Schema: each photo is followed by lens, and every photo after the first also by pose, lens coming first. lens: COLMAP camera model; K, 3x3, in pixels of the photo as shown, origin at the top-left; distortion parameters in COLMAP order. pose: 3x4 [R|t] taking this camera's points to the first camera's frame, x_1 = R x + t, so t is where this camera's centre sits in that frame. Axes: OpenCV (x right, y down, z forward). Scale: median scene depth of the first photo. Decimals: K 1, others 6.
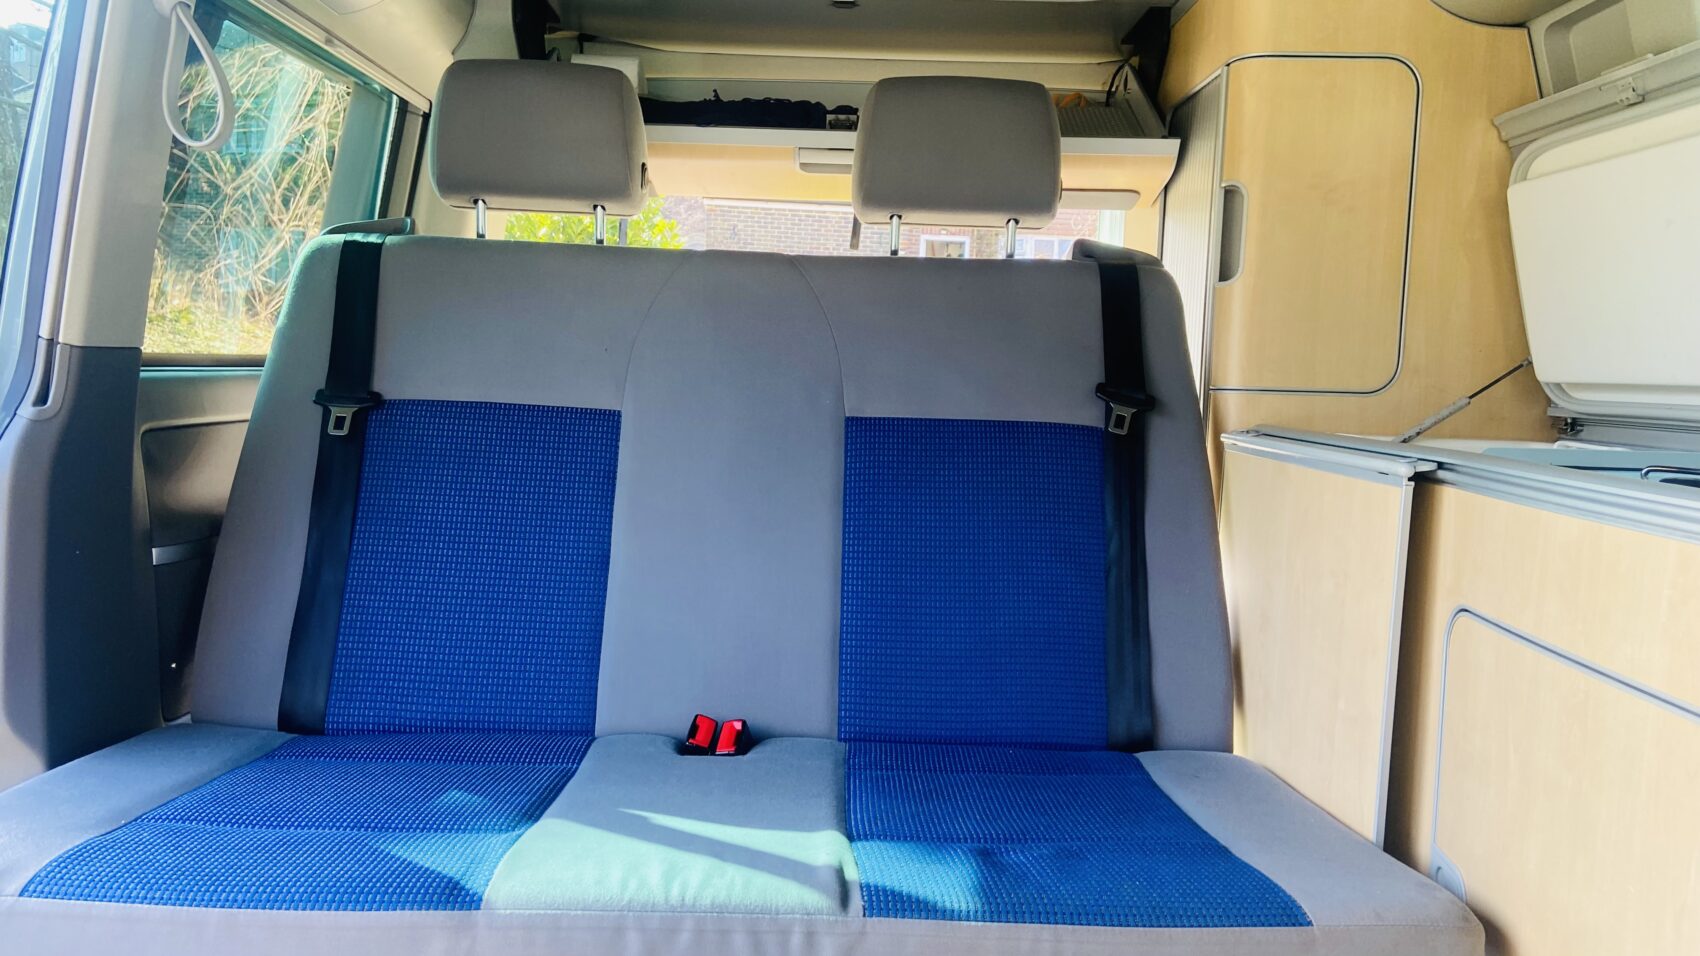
lens RADIAL K [[1268.1, 0, 850.0], [0, 1268.1, 478.0], [0, 0, 1]] dist [0.003053, 0.001653]
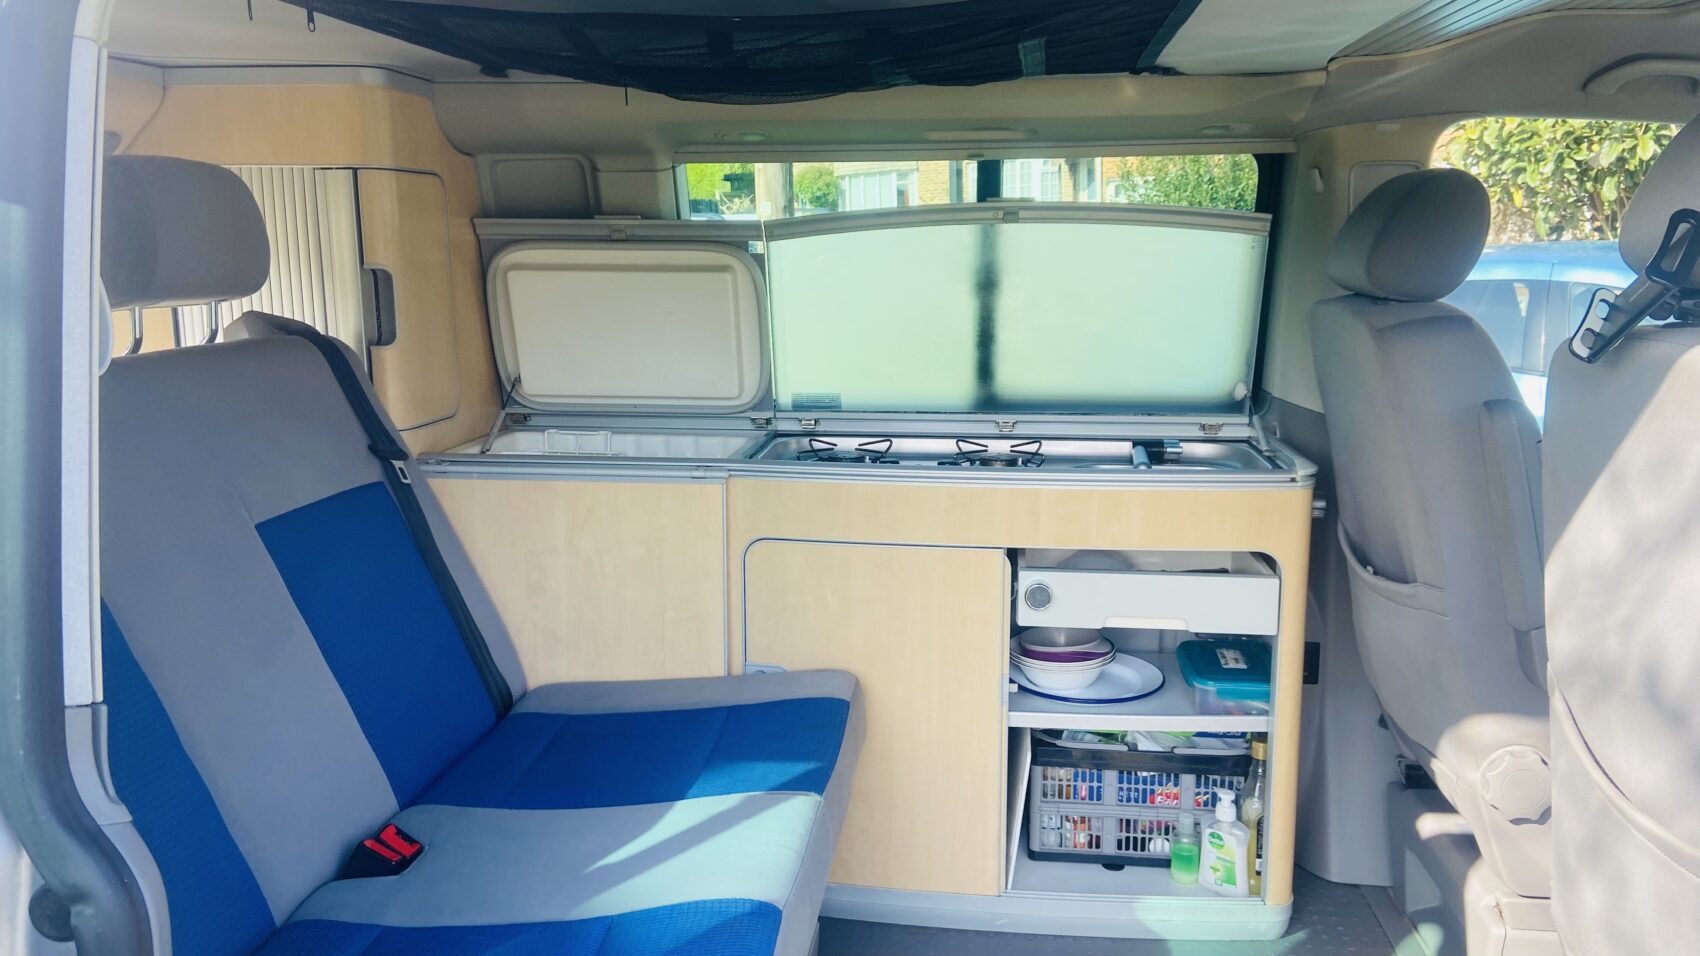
lens RADIAL K [[1288.2, 0, 850.0], [0, 1288.2, 478.0], [0, 0, 1]] dist [0.171649, -0.256486]
pose [[0.094167, -0.206220, 0.973964, -1.119093], [0.080652, 0.976676, 0.198997, -0.294669], [-0.992284, 0.059813, 0.108603, 0.493420]]
